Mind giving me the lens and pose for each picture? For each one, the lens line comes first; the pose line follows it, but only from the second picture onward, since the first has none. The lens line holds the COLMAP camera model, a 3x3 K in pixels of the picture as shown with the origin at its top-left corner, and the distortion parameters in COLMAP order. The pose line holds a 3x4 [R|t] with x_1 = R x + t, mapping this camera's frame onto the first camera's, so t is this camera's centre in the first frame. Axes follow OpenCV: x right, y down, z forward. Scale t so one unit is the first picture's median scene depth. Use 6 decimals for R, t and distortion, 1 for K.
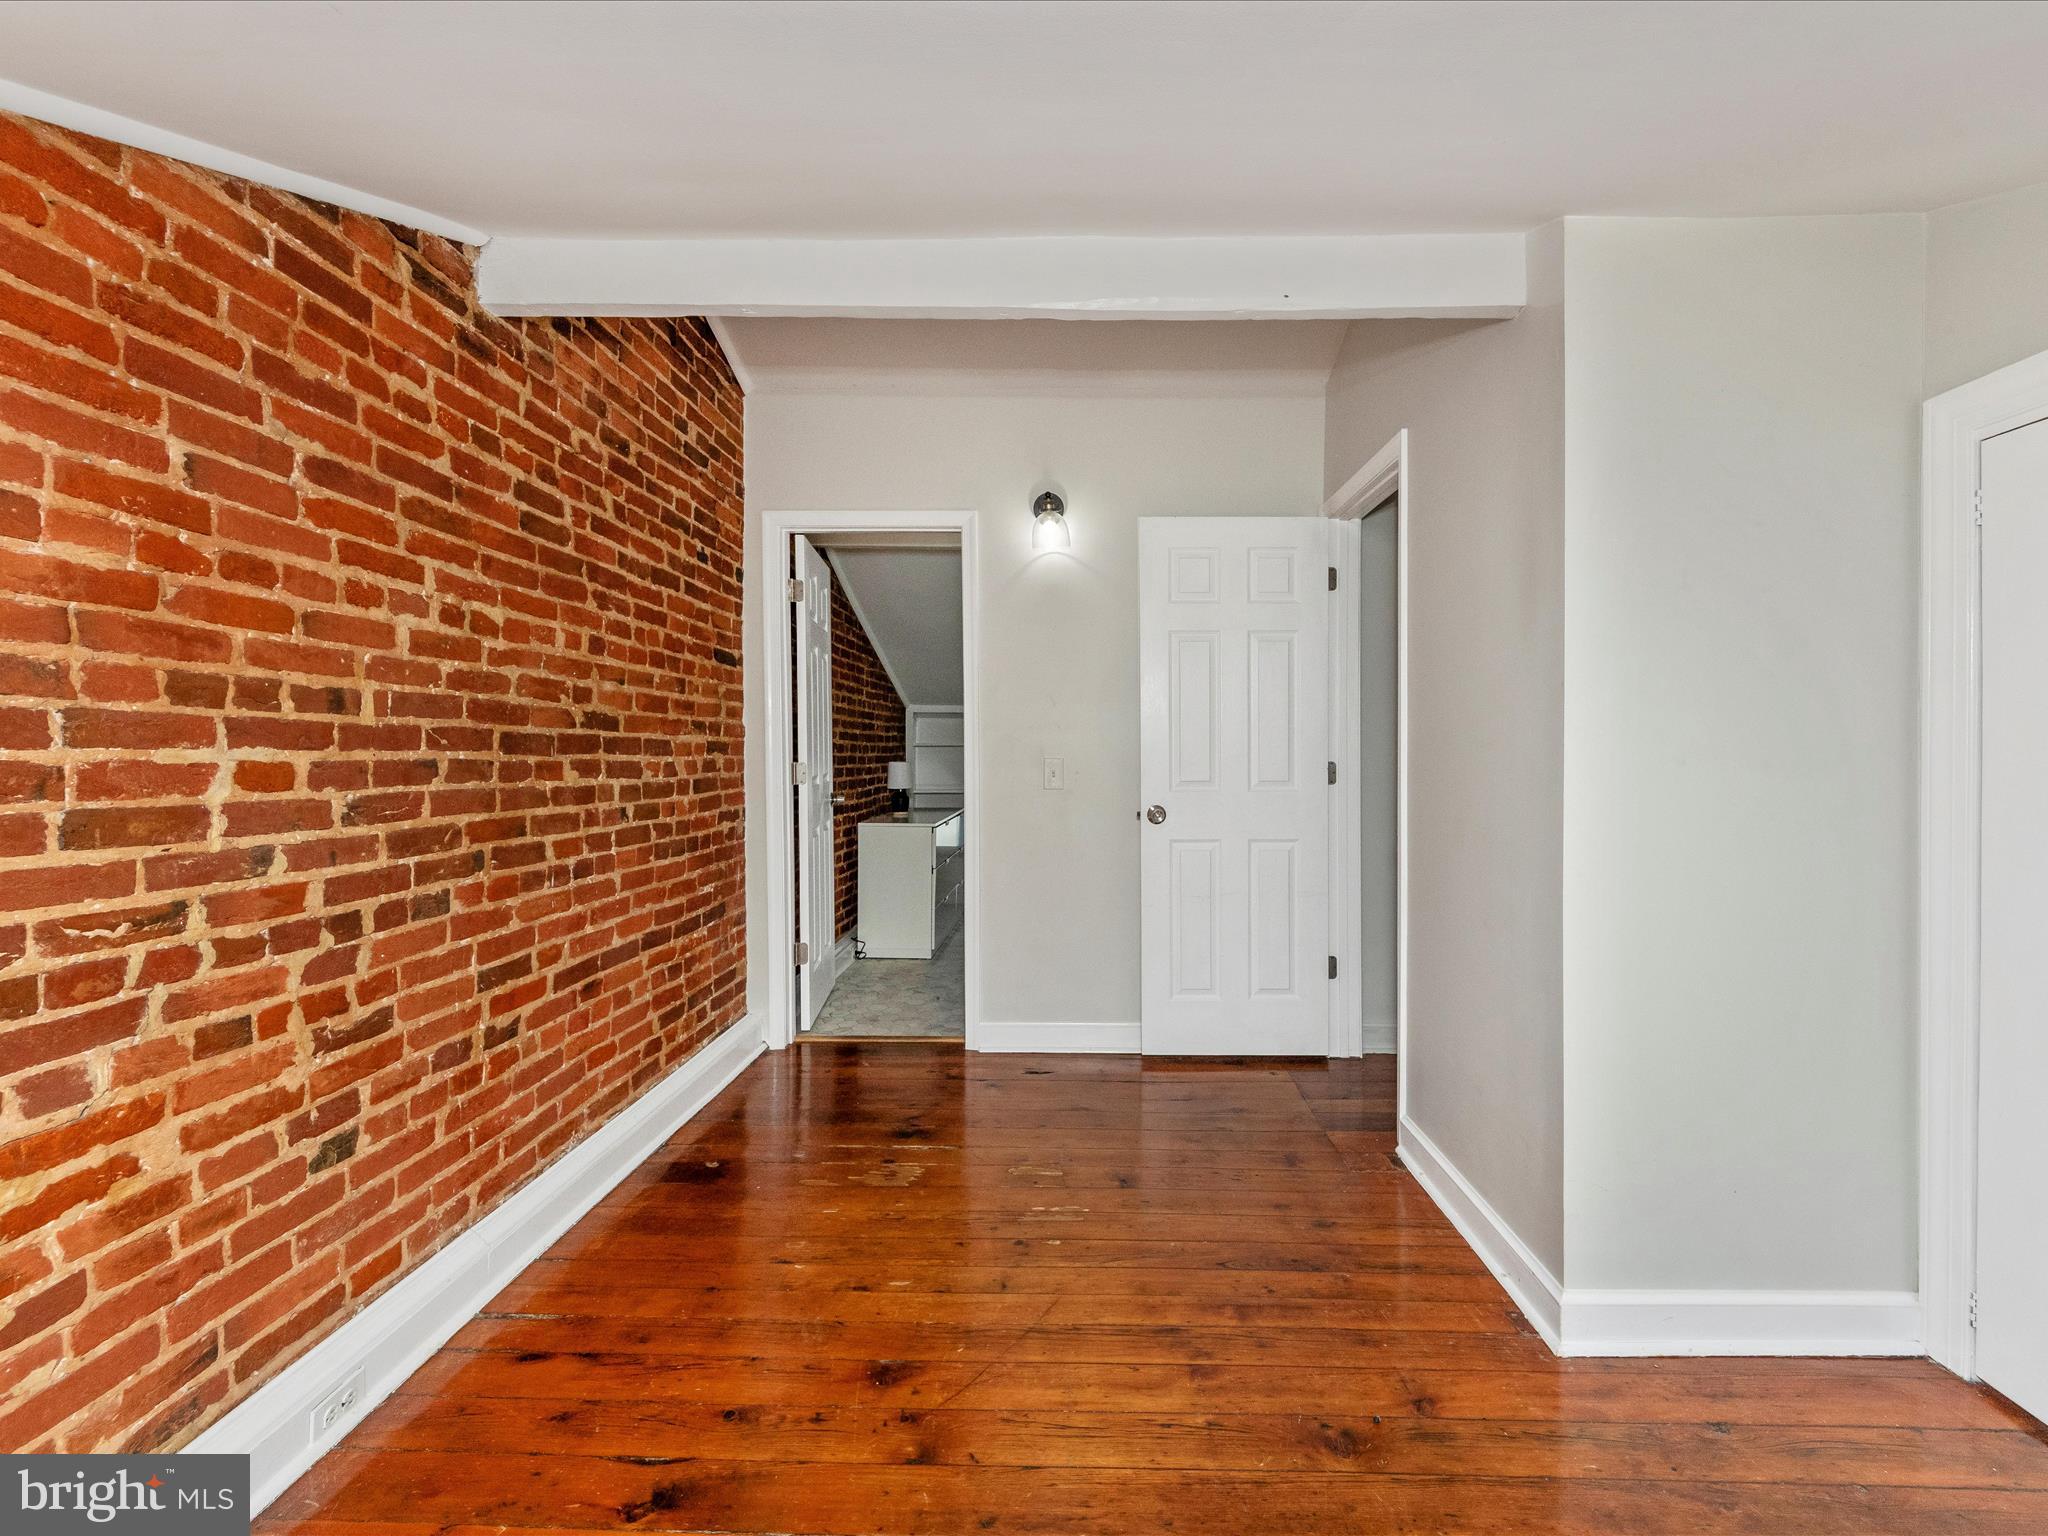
lens RADIAL K [[895.4, 0, 1065.7], [0, 895.4, 768.3], [0, 0, 1]] dist [0.015101, -0.009423]
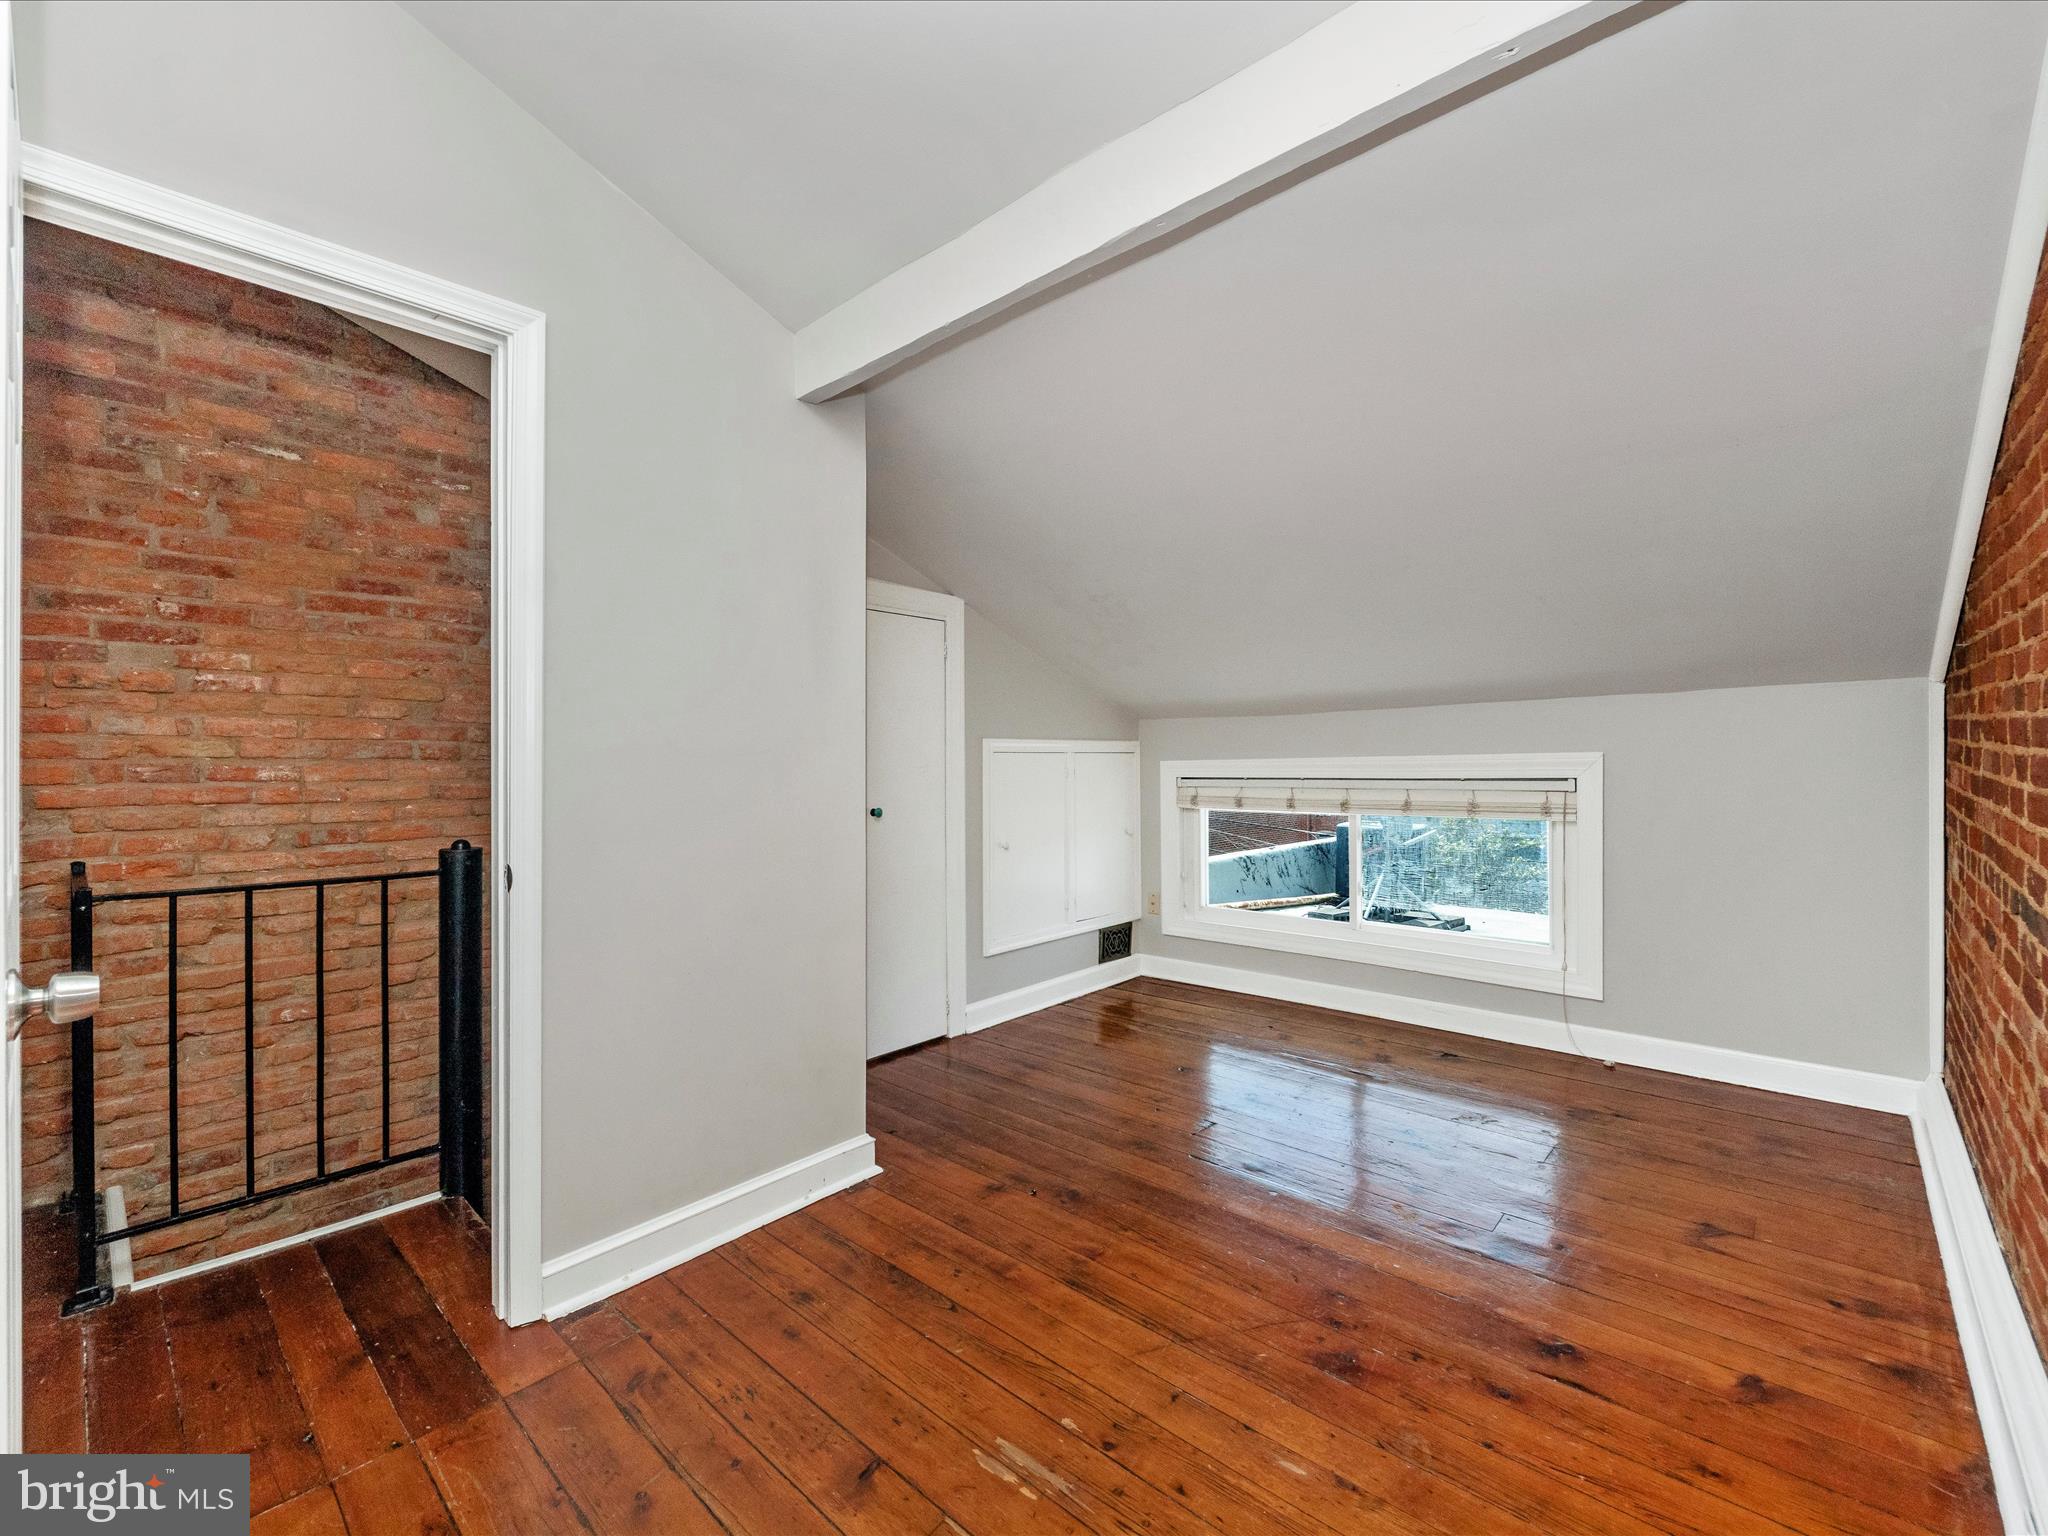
lens RADIAL K [[879.0, 0, 1045.9], [0, 879.0, 756.9], [0, 0, 1]] dist [0.000829, -0.000285]
pose [[-0.755701, 0.013116, 0.654785, -0.531315], [0.031421, 0.999374, 0.016245, -0.028295], [-0.654162, 0.032850, -0.755641, 1.711424]]
